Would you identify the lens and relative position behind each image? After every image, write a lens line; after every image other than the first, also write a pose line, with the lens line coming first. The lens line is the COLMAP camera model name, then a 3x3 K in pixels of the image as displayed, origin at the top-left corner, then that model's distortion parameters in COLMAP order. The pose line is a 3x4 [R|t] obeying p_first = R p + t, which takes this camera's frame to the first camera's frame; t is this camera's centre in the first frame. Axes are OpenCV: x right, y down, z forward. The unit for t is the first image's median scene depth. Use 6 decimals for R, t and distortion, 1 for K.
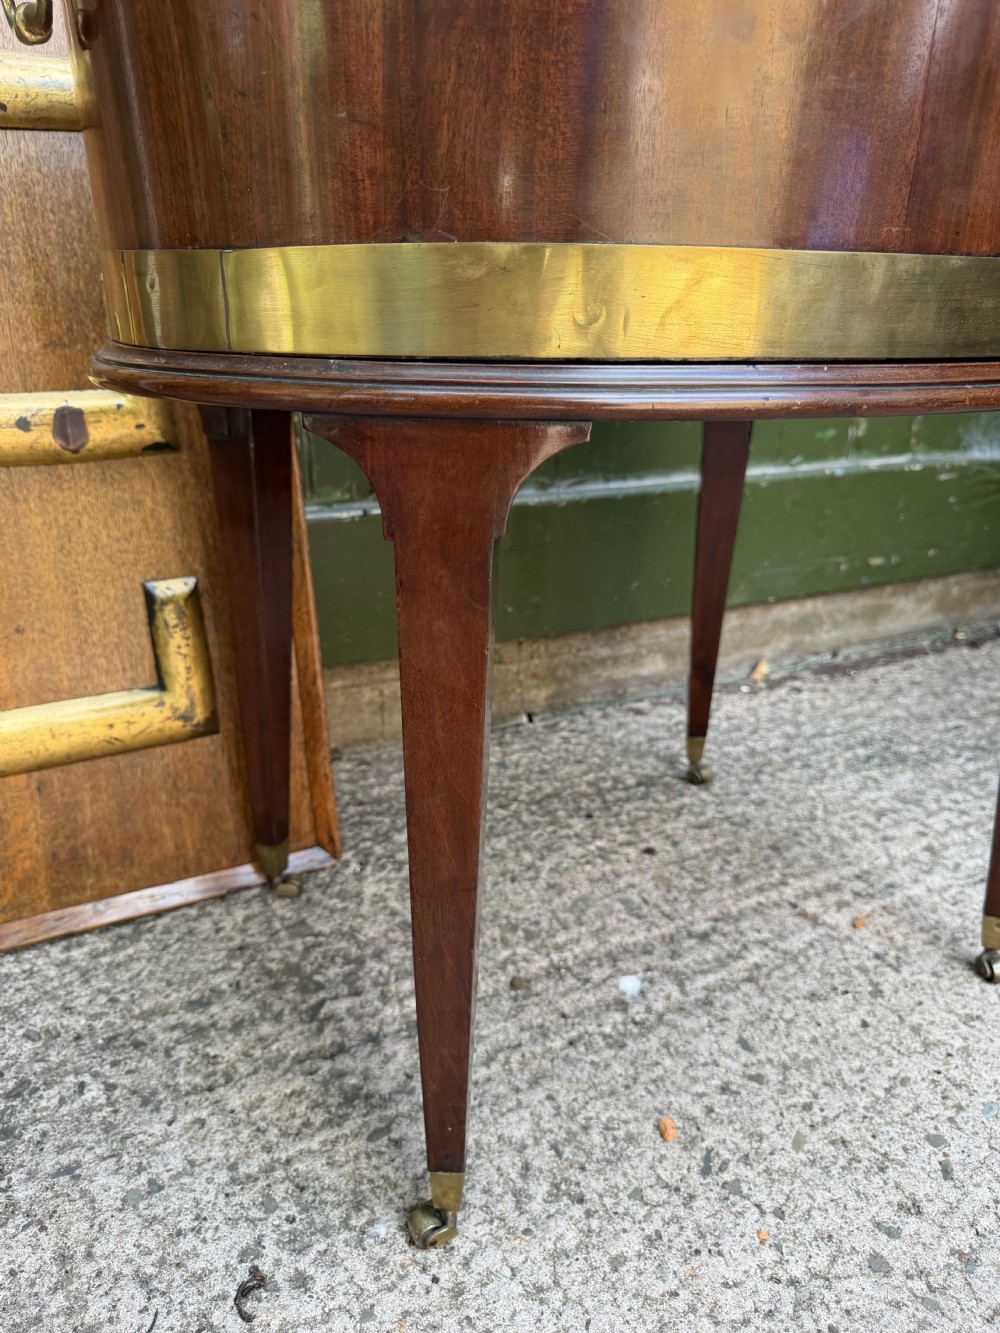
lens RADIAL K [[992.2, 0, 509.3], [0, 992.2, 665.8], [0, 0, 1]] dist [-0.013565, -0.003879]
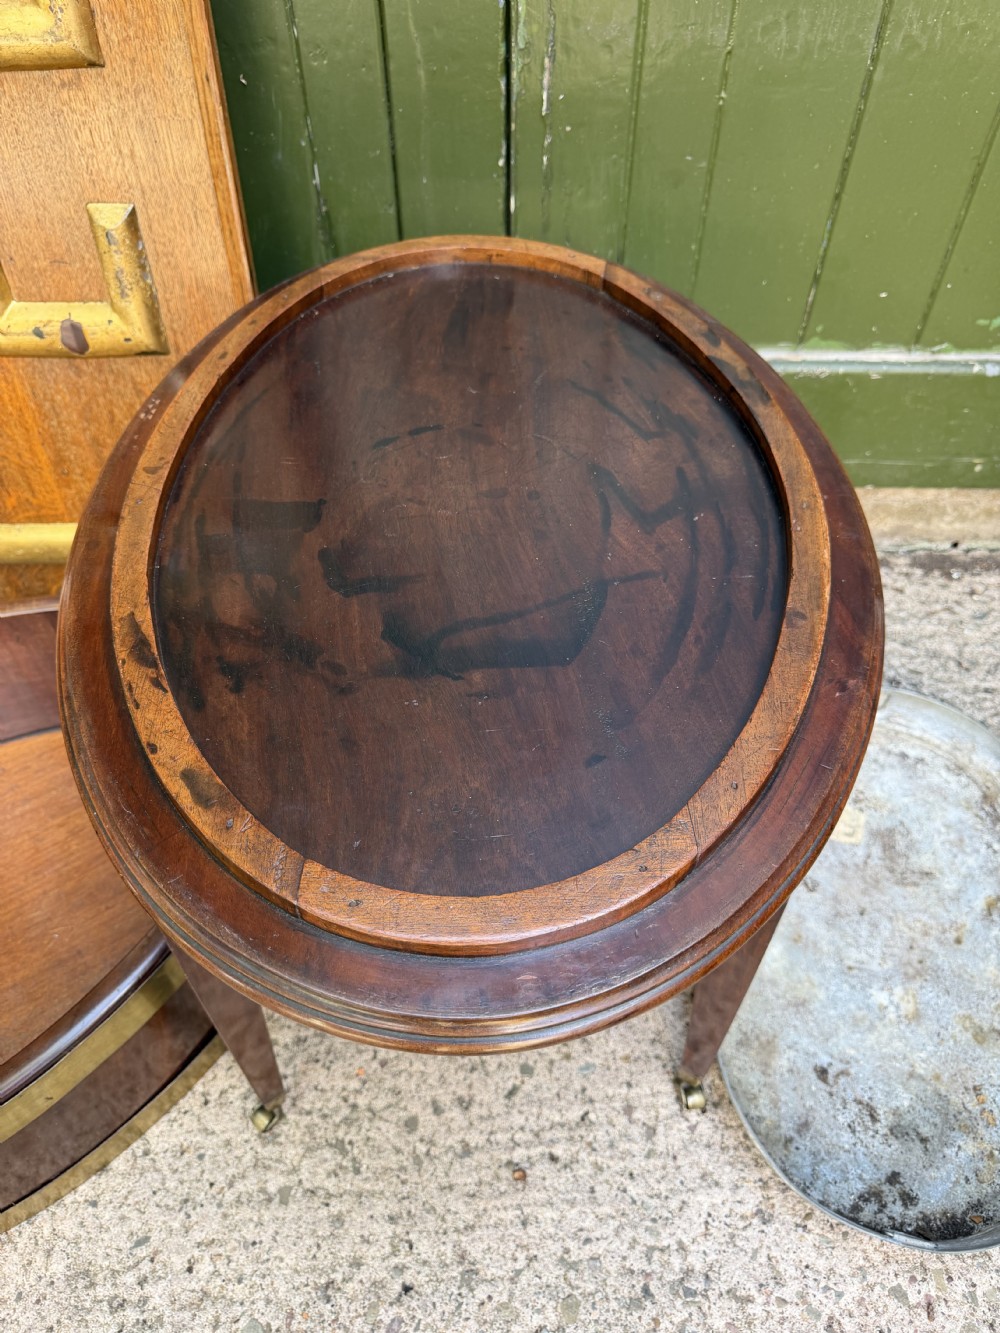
lens RADIAL K [[992.2, 0, 503.9], [0, 992.2, 671.4], [0, 0, 1]] dist [-0.013565, -0.003879]
pose [[0.882348, 0.351967, -0.312380, 0.579367], [-0.155144, 0.844243, 0.513014, -0.627820], [0.444289, -0.404193, 0.799522, 0.094040]]
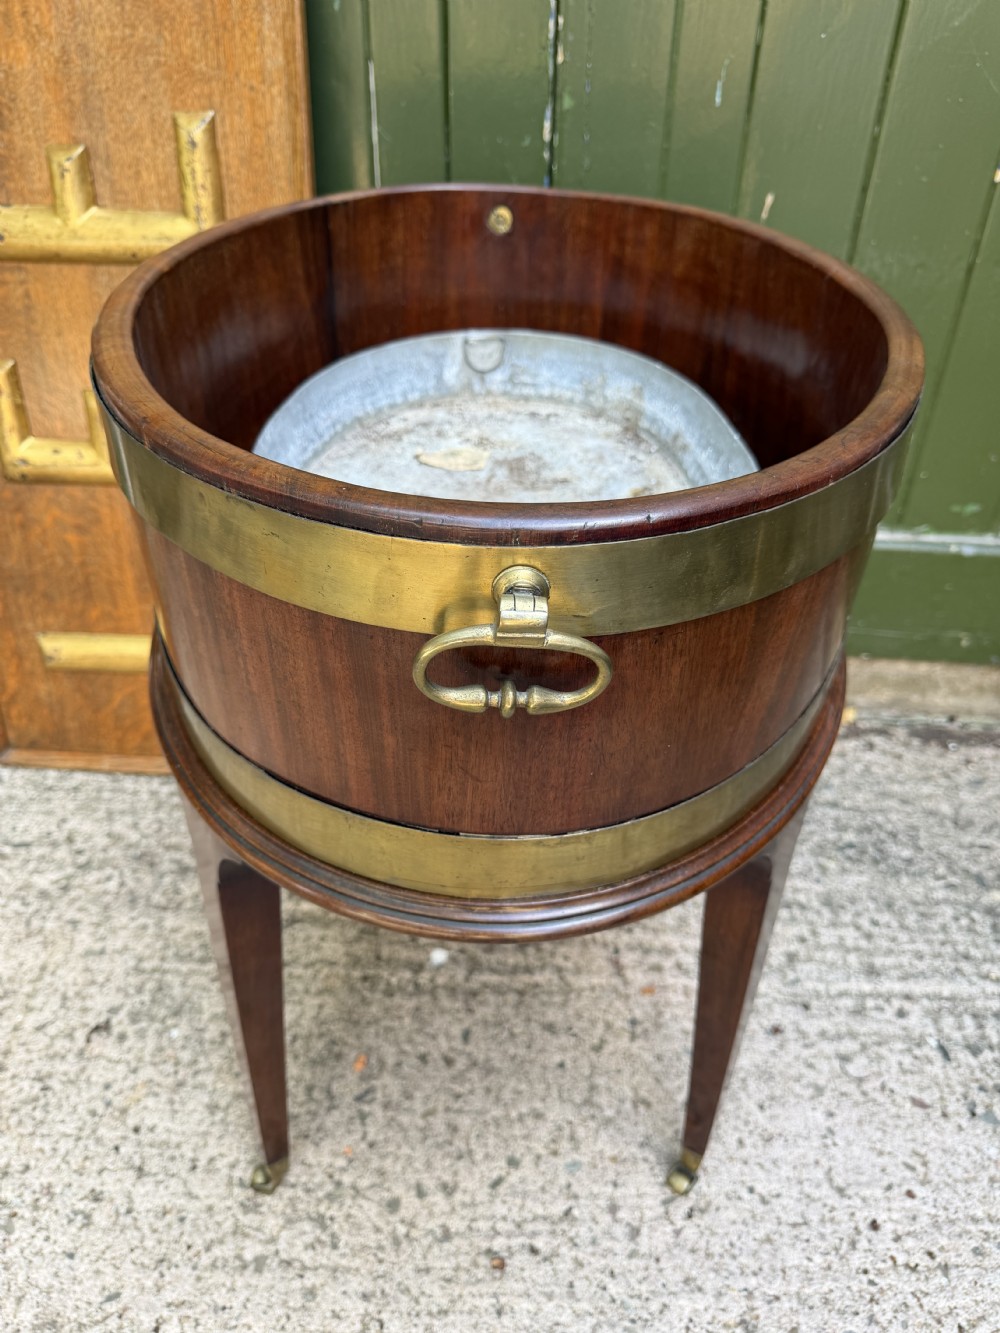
lens RADIAL K [[992.2, 0, 497.1], [0, 992.2, 675.6], [0, 0, 1]] dist [-0.013565, -0.003879]
pose [[0.845426, 0.309260, -0.435446, 0.727793], [-0.190532, 0.936293, 0.295049, -0.504874], [0.498951, -0.166476, 0.850490, -0.066290]]
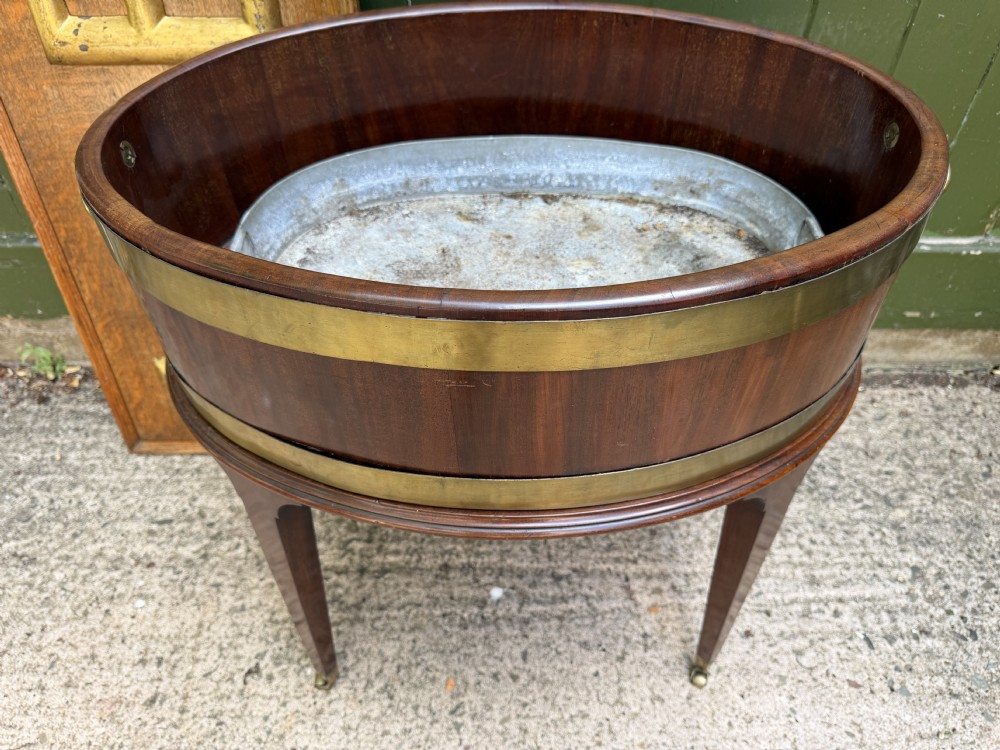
lens RADIAL K [[744.4, 0, 497.9], [0, 744.4, 384.7], [0, 0, 1]] dist [-0.013565, -0.003879]
pose [[0.880256, 0.328234, -0.342654, 0.512848], [-0.151541, 0.878789, 0.452509, -0.703816], [0.449650, -0.346398, 0.823300, -0.000928]]
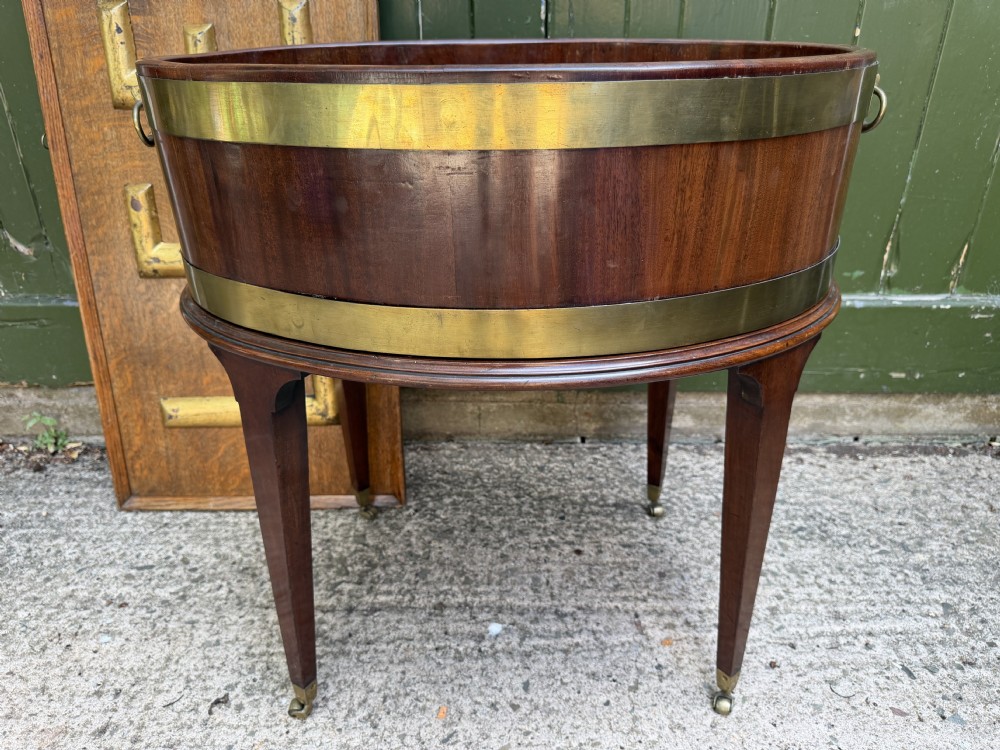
lens RADIAL K [[744.4, 0, 500.1], [0, 744.4, 377.0], [0, 0, 1]] dist [-0.013565, -0.003879]
pose [[0.880574, 0.193212, -0.432733, 0.649411], [-0.150881, 0.979902, 0.130490, -0.290292], [0.449248, -0.049615, 0.892028, -0.115206]]
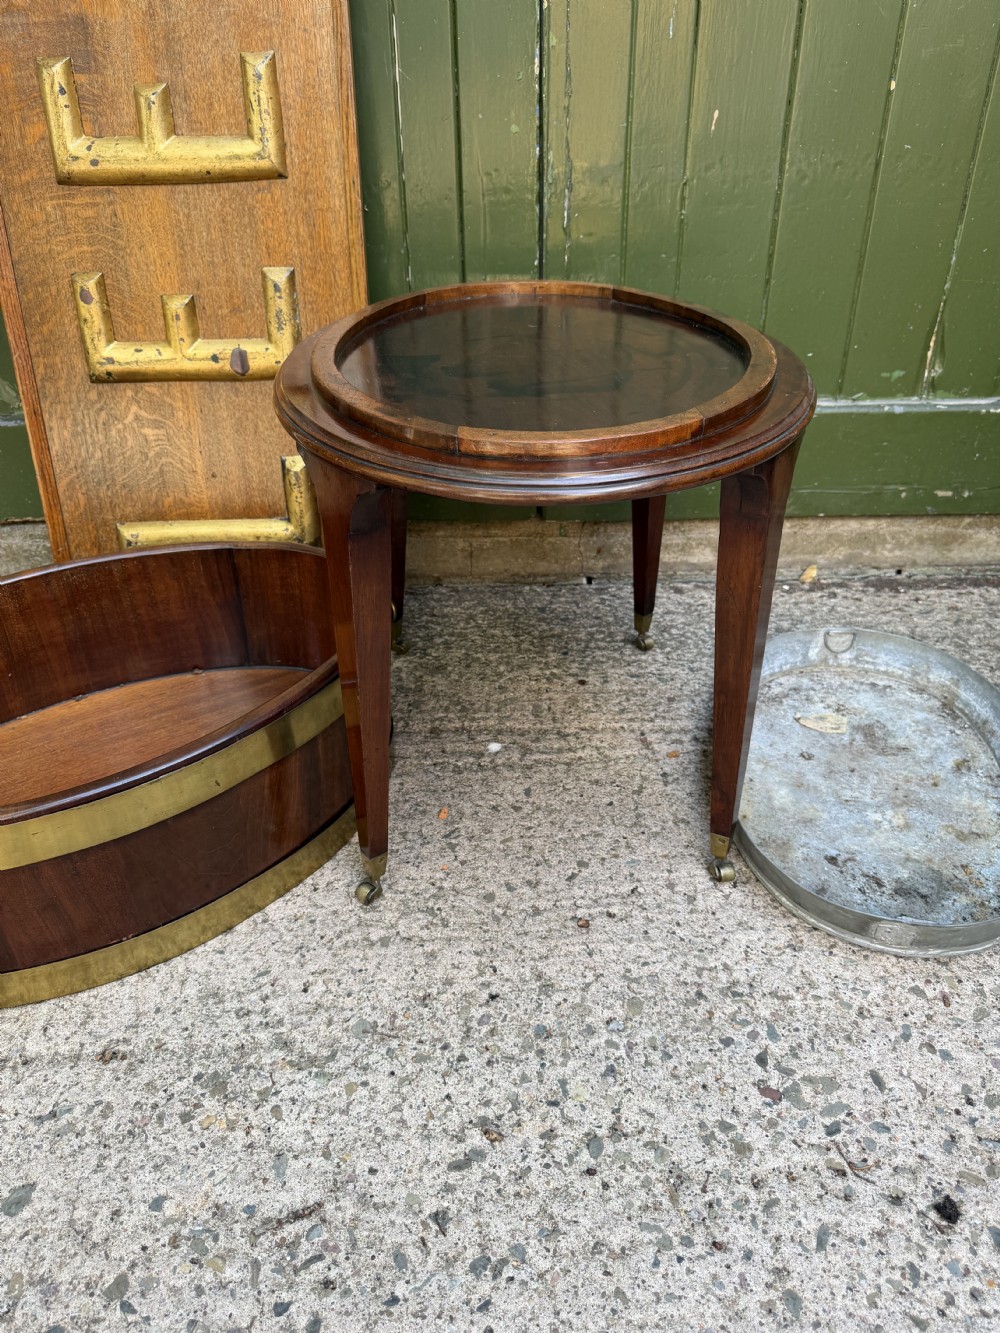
lens RADIAL K [[992.2, 0, 495.3], [0, 992.2, 685.2], [0, 0, 1]] dist [-0.013565, -0.003879]
pose [[0.886565, 0.214532, -0.409853, 0.826495], [-0.136227, 0.967754, 0.211882, -0.124612], [0.442092, -0.132014, 0.887202, -0.441761]]
